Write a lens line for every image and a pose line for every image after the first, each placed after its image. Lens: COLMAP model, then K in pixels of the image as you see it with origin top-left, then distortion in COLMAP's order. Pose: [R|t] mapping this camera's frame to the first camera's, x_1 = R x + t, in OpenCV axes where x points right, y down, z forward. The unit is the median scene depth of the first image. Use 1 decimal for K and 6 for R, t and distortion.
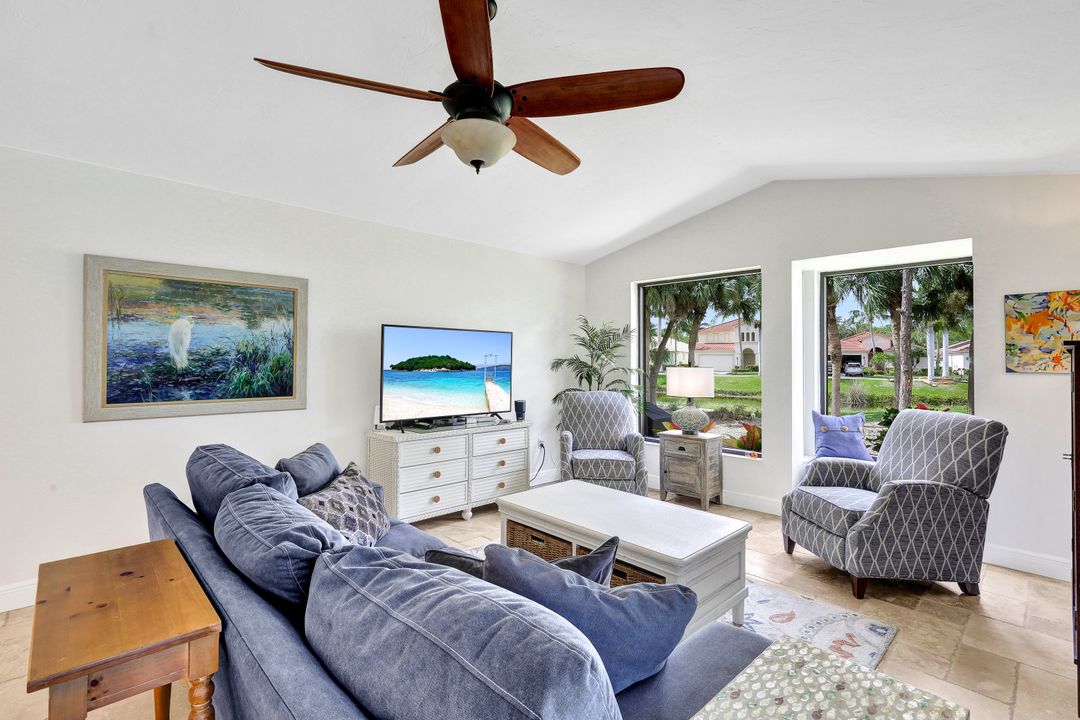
lens RADIAL K [[514.8, 0, 545.7], [0, 514.8, 351.2], [0, 0, 1]] dist [0.021570, -0.000545]
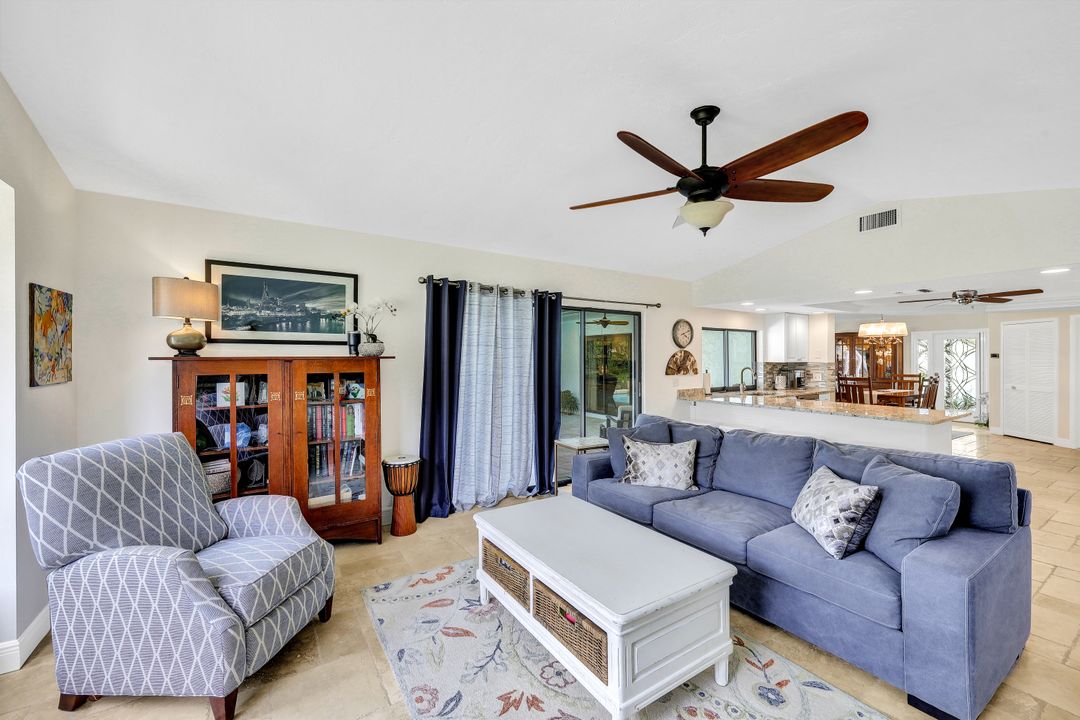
lens RADIAL K [[435.5, 0, 539.7], [0, 435.5, 358.2], [0, 0, 1]] dist [0.000983, 0.000493]
pose [[-0.982973, -0.008531, 0.183553, 0.064074], [-0.010195, 0.999915, -0.008121, -0.004130], [-0.183468, -0.009854, -0.982976, 1.447077]]
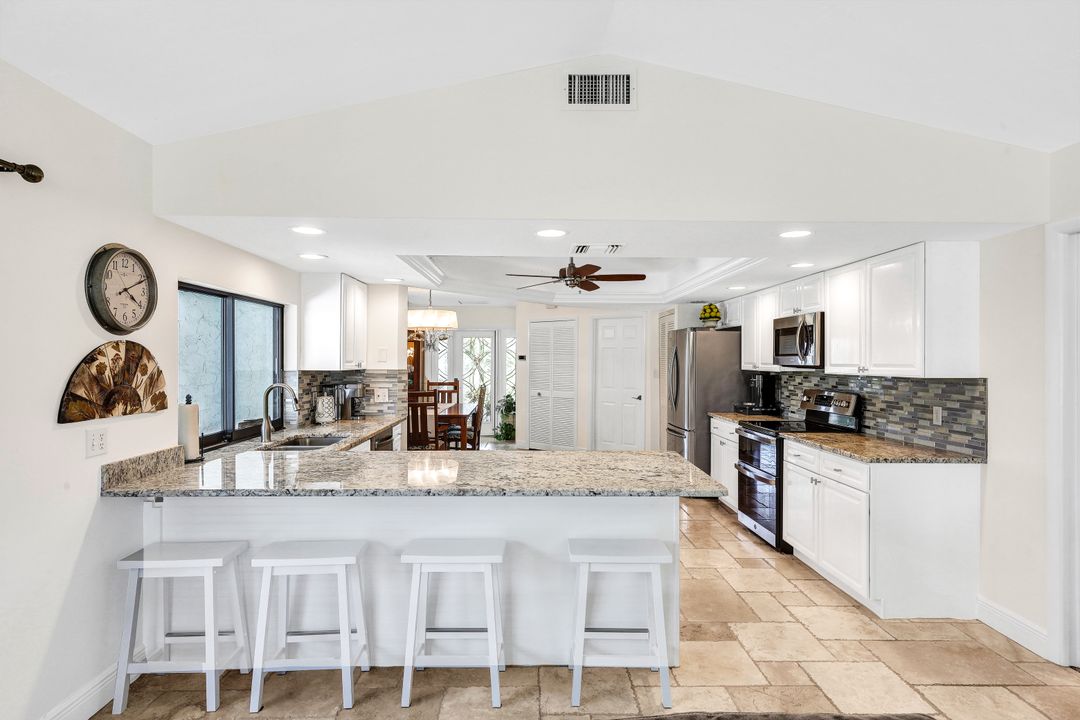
lens RADIAL K [[586.0, 0, 535.2], [0, 586.0, 359.4], [0, 0, 1]] dist [0.002944, -0.000157]
pose [[-0.685728, -0.008582, -0.727807, 0.011569], [-0.000377, 0.999935, -0.011436, -0.021907], [0.727857, -0.007568, -0.685687, 0.590367]]
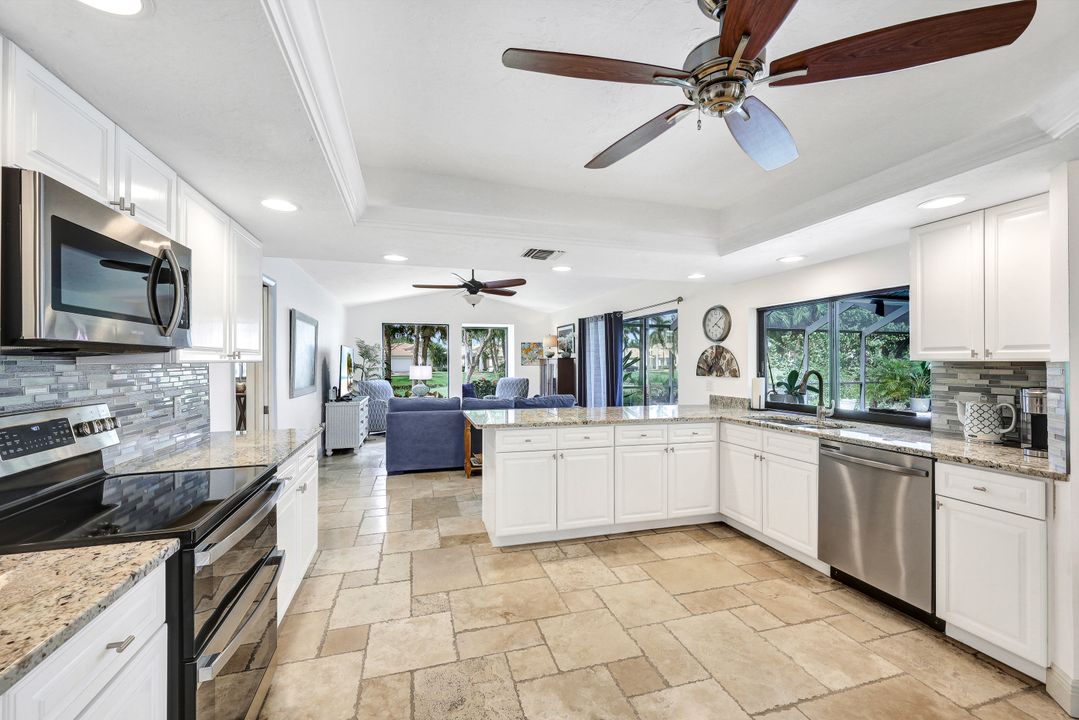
lens RADIAL K [[435.1, 0, 537.2], [0, 435.1, 360.3], [0, 0, 1]] dist [0.000983, 0.000493]
pose [[0.465475, -0.004377, 0.885050, -1.572133], [-0.006592, 0.999943, 0.008412, -0.016293], [-0.885036, -0.009750, 0.465420, -0.419762]]
